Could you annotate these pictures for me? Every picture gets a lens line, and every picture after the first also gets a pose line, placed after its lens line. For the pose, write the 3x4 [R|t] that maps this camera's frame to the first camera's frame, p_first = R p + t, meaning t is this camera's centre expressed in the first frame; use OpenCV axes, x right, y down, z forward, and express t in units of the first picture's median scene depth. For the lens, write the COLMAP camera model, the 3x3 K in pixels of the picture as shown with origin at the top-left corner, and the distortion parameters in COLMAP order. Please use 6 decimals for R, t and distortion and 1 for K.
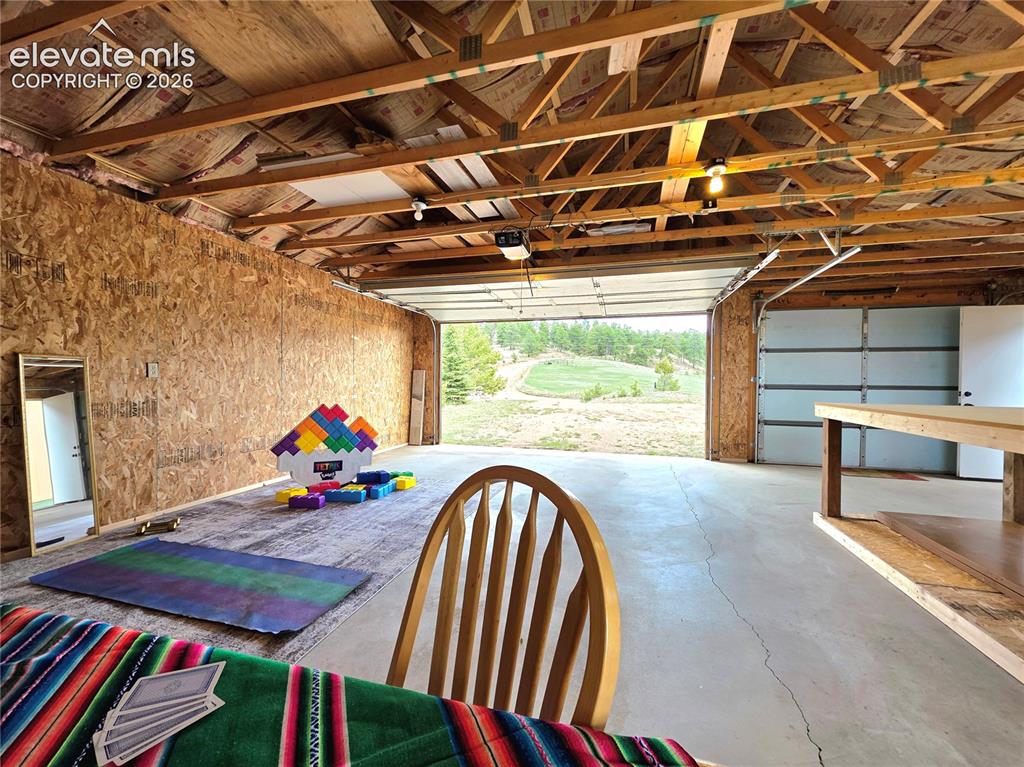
lens RADIAL K [[408.1, 0, 512.9], [0, 408.1, 384.6], [0, 0, 1]] dist [0.001966, 0.000689]
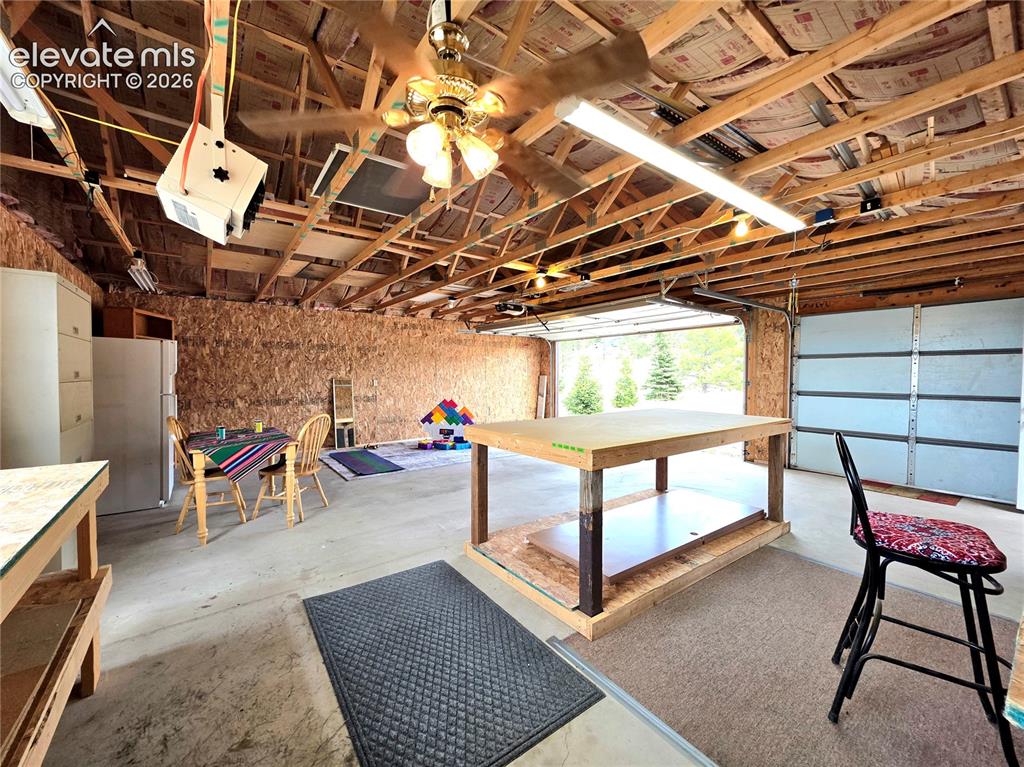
lens RADIAL K [[408.1, 0, 513.9], [0, 408.1, 383.4], [0, 0, 1]] dist [0.001966, 0.000689]
pose [[0.791816, 0.005575, -0.610735, 0.906637], [0.003002, 0.999911, 0.013020, -0.044668], [0.610753, -0.012143, 0.791728, -0.286817]]
